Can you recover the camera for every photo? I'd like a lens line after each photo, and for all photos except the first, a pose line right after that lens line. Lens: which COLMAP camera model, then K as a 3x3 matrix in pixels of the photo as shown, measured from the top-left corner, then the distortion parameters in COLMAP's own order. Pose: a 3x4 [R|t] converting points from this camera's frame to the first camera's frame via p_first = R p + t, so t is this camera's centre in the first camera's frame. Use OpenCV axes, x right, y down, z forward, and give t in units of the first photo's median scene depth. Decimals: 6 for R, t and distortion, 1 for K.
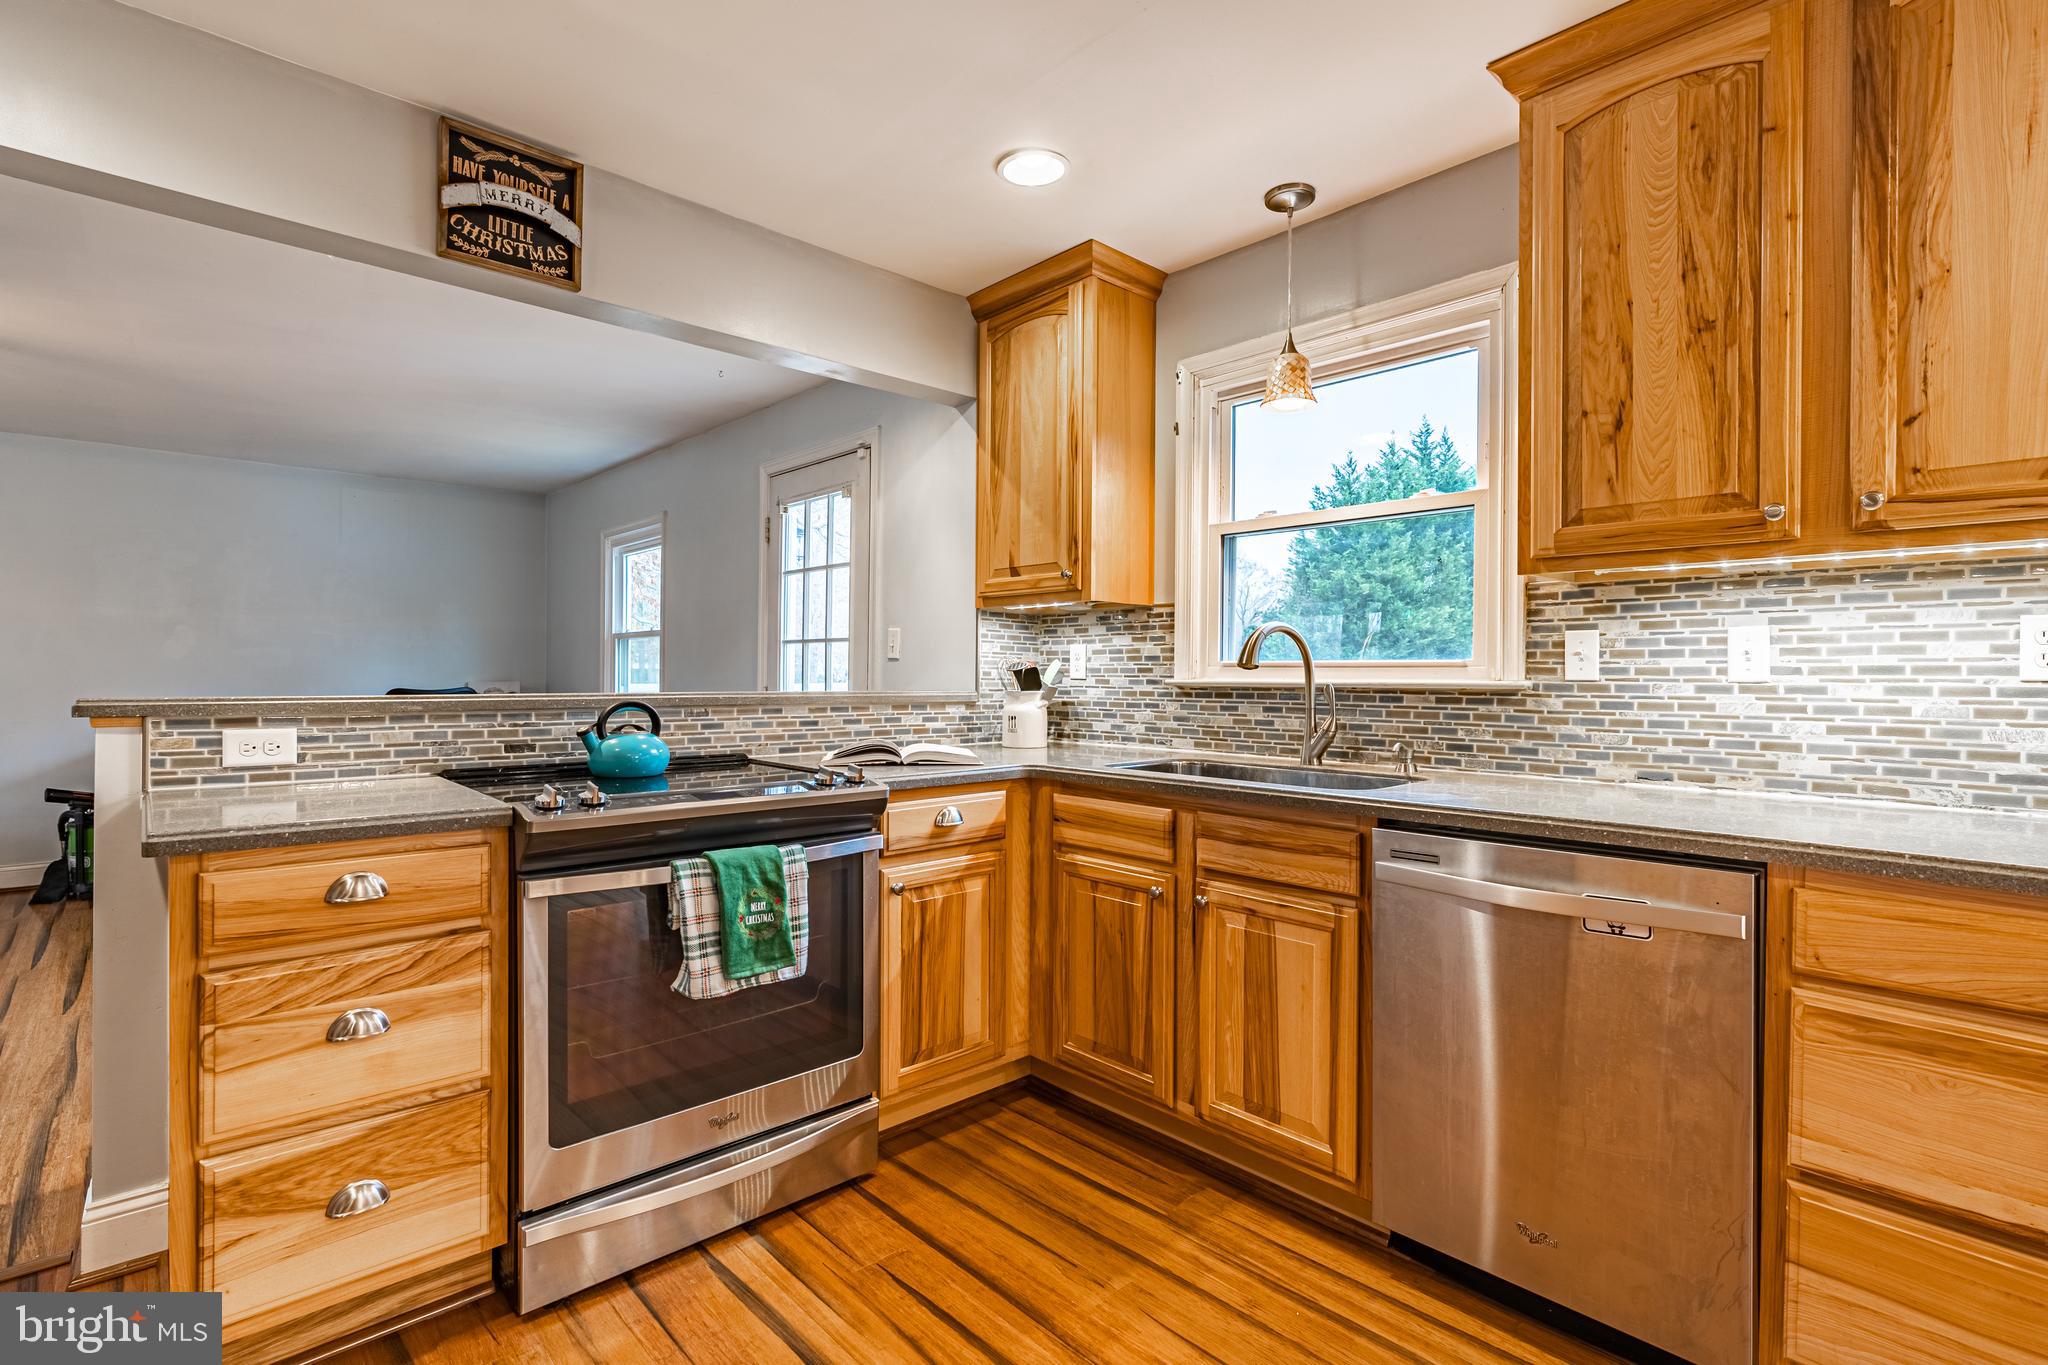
lens RADIAL K [[956.9, 0, 1024.8], [0, 956.9, 677.7], [0, 0, 1]] dist [-0.010549, 0.004208]
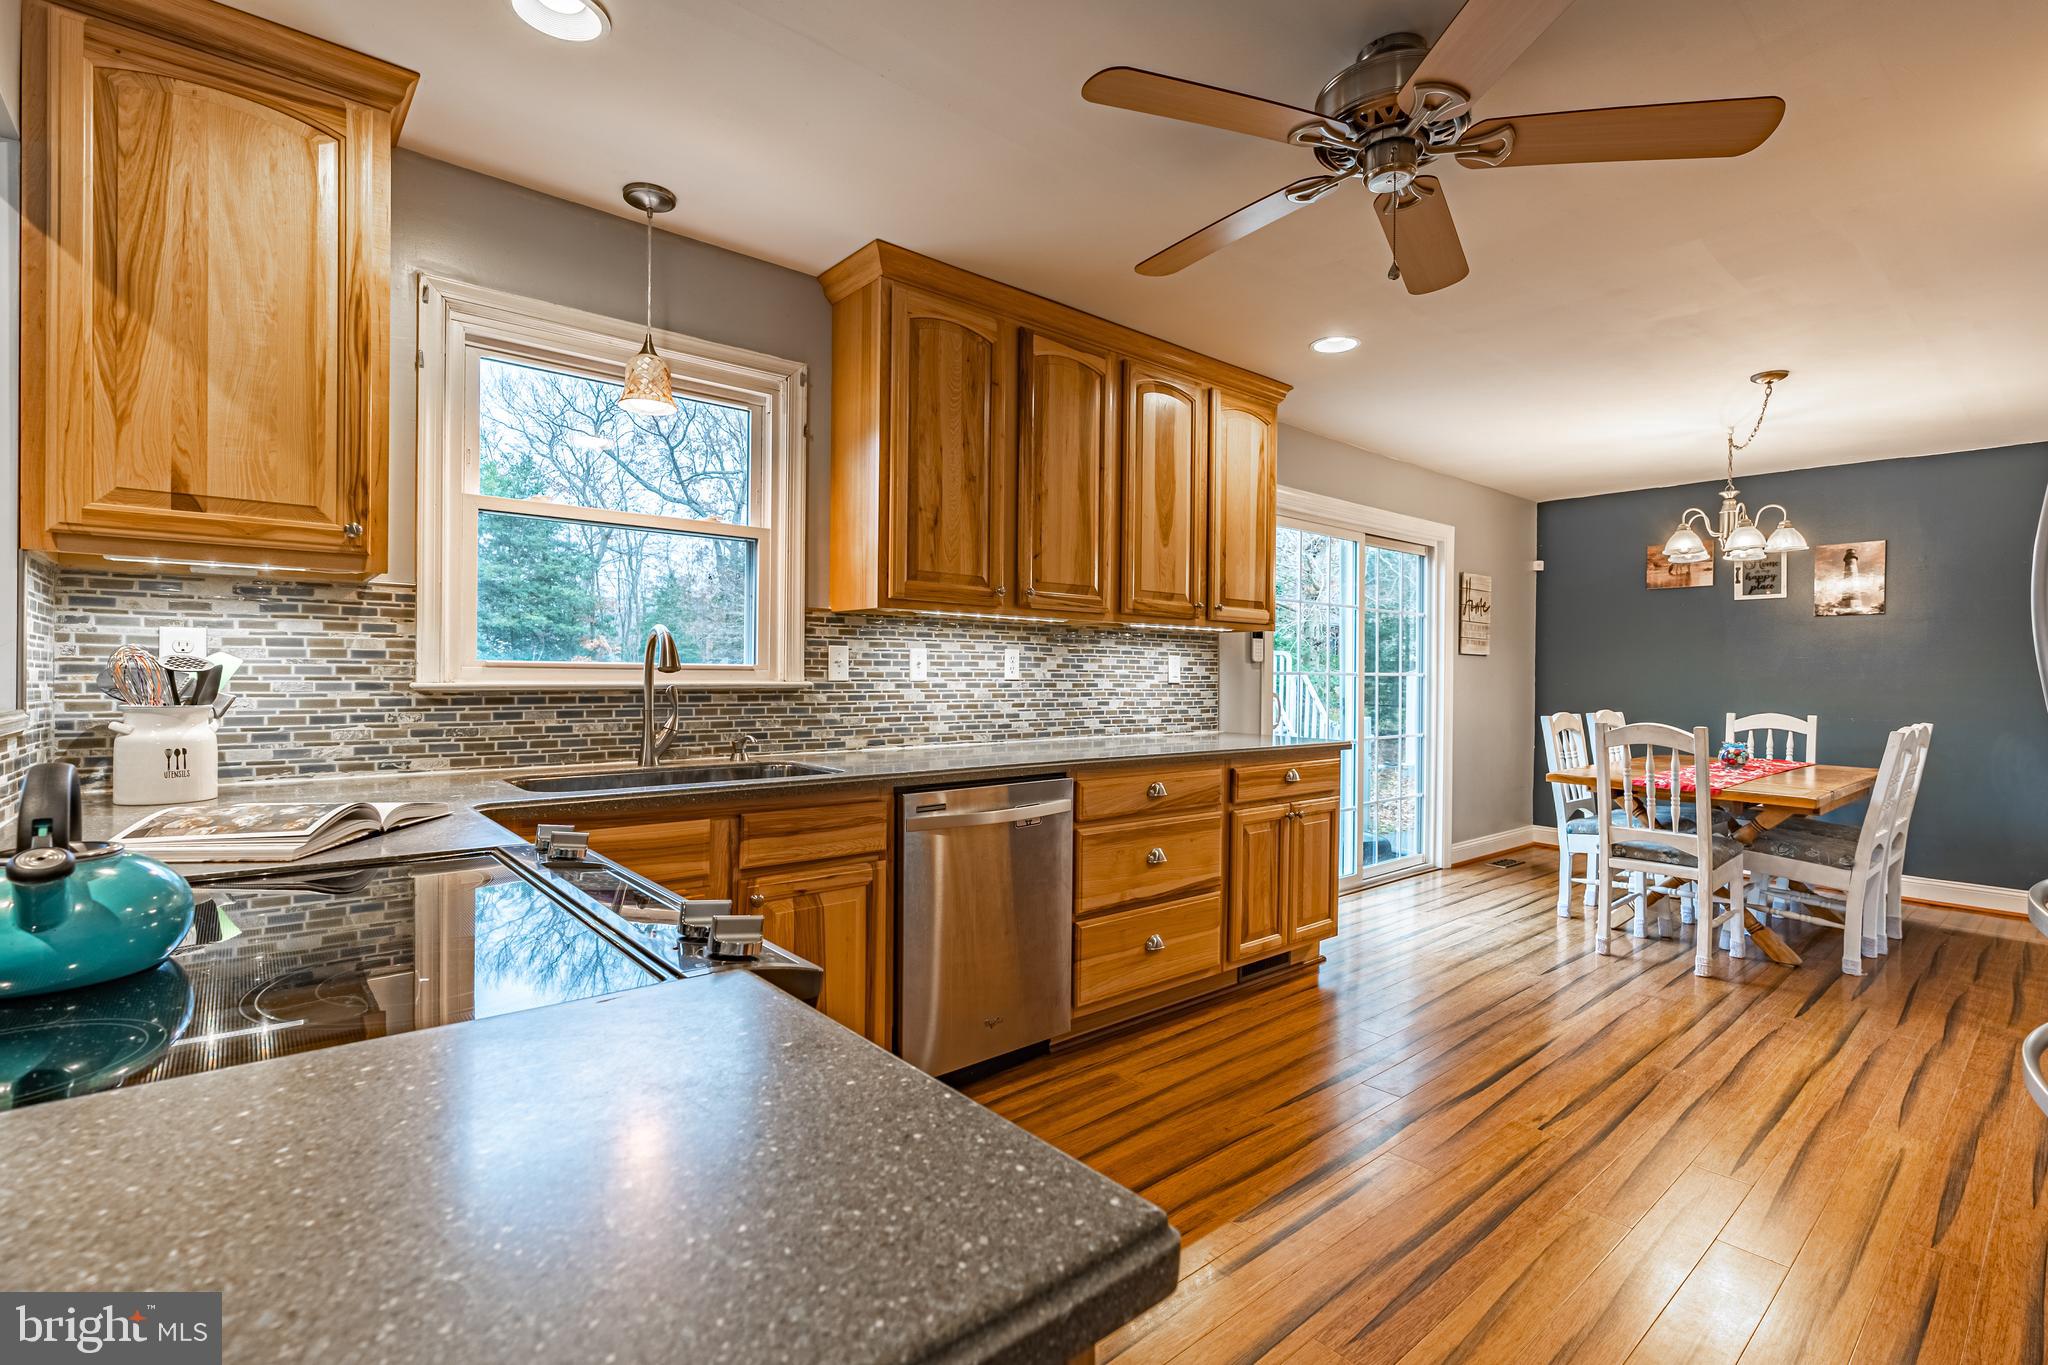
lens RADIAL K [[928.2, 0, 1024.8], [0, 928.2, 679.8], [0, 0, 1]] dist [-0.011096, 0.005268]
pose [[0.045288, -0.010682, 0.998917, -0.778247], [-0.004763, 0.999929, 0.010909, -0.015057], [-0.998963, -0.005251, 0.045234, 0.652081]]
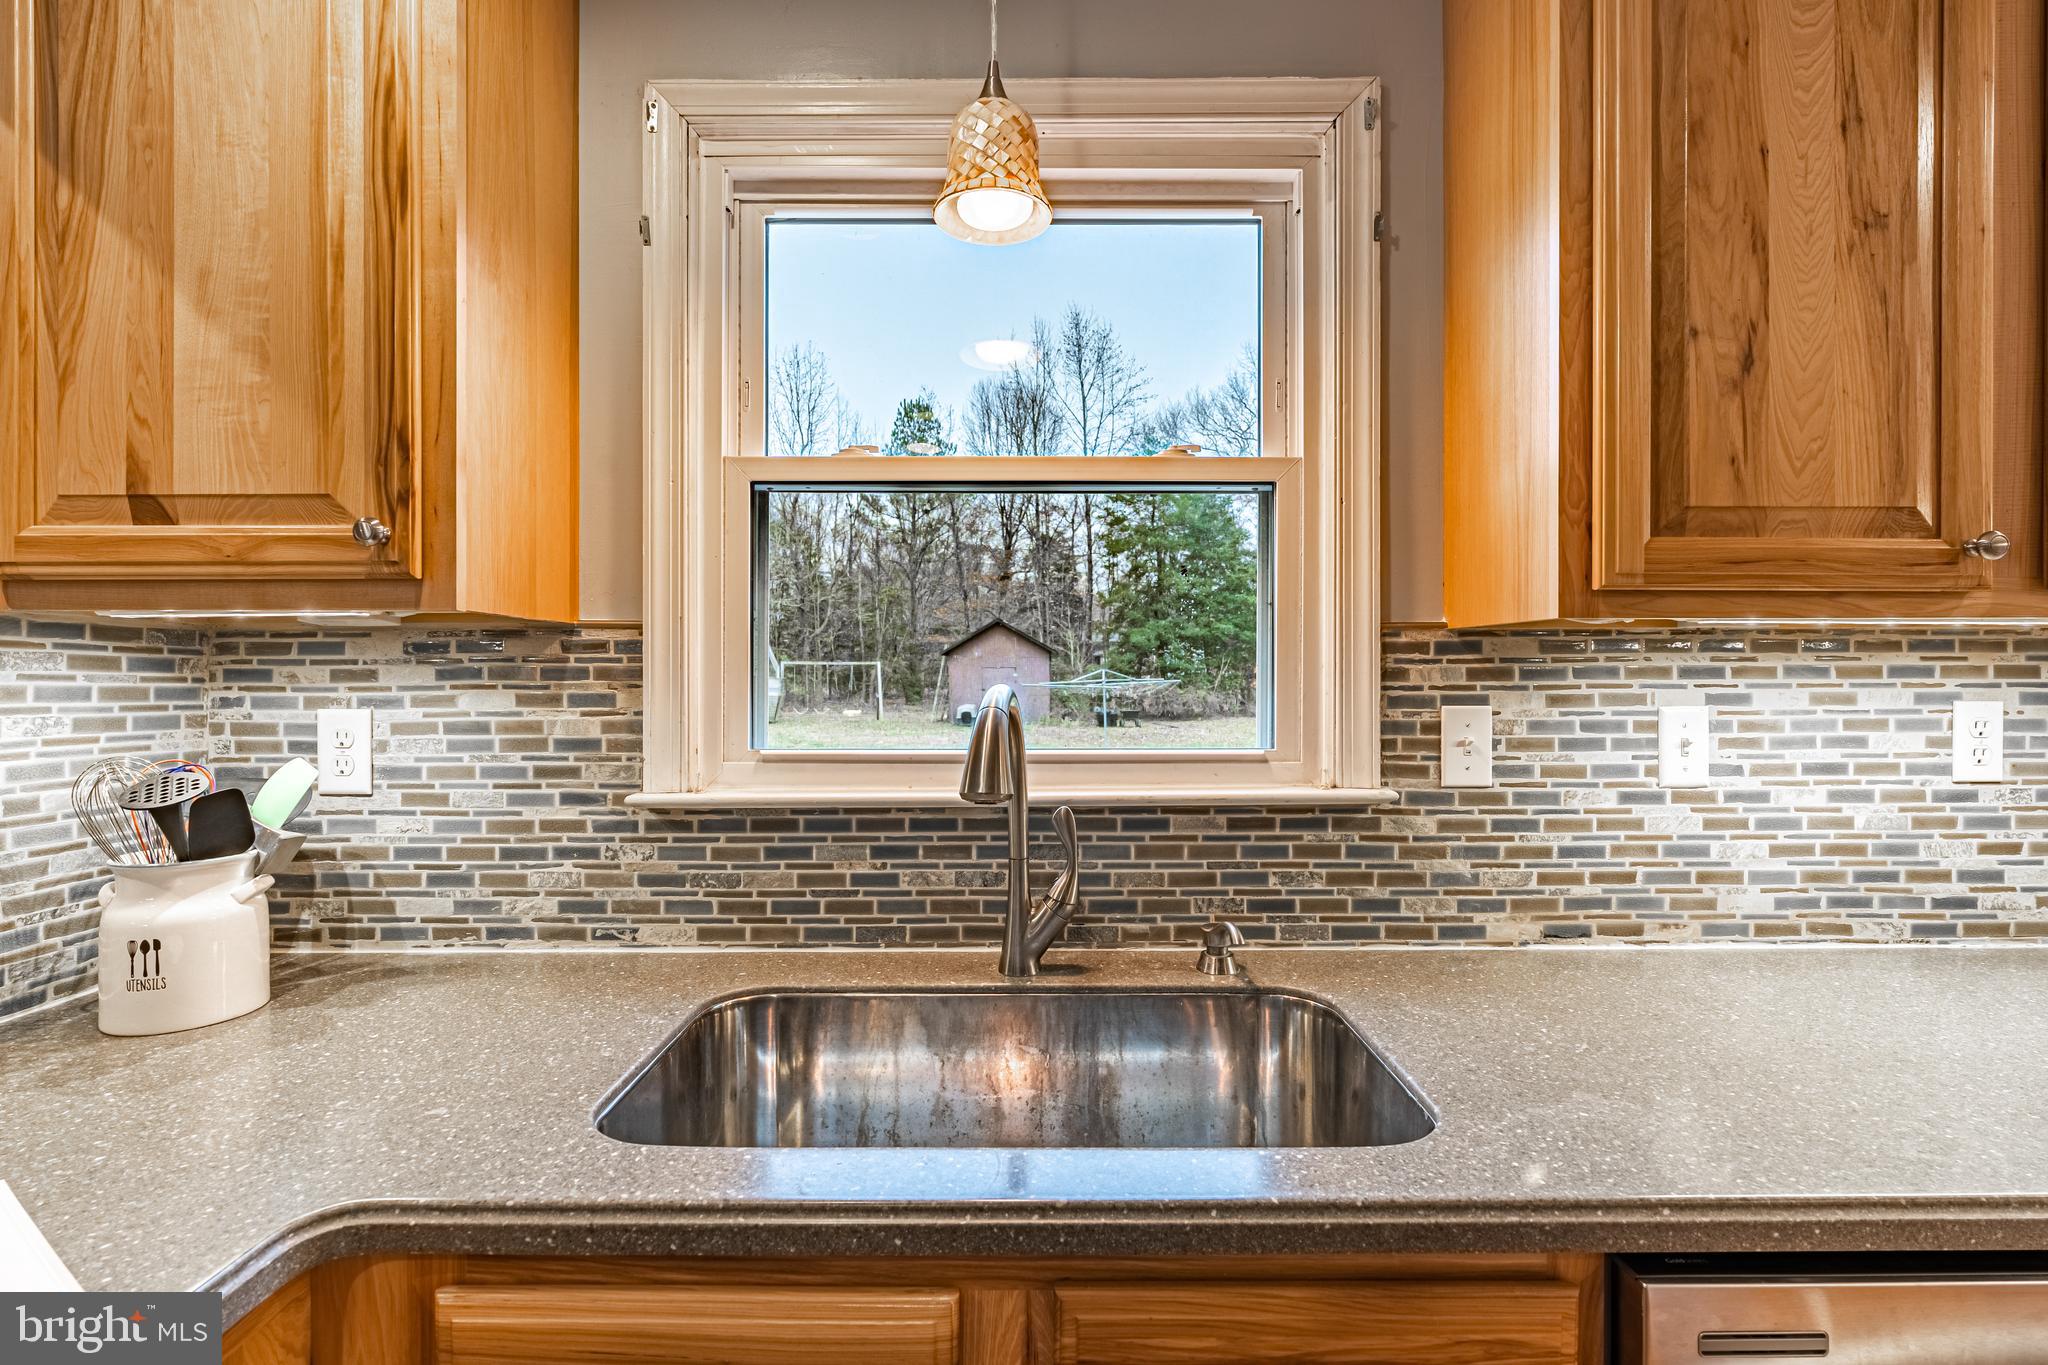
lens RADIAL K [[956.9, 0, 1025.2], [0, 956.9, 679.3], [0, 0, 1]] dist [-0.010549, 0.004208]
pose [[0.681455, -0.010297, 0.731787, -0.064857], [0.007619, 0.999947, 0.006975, -0.072601], [-0.731820, 0.000823, 0.681497, 0.777994]]
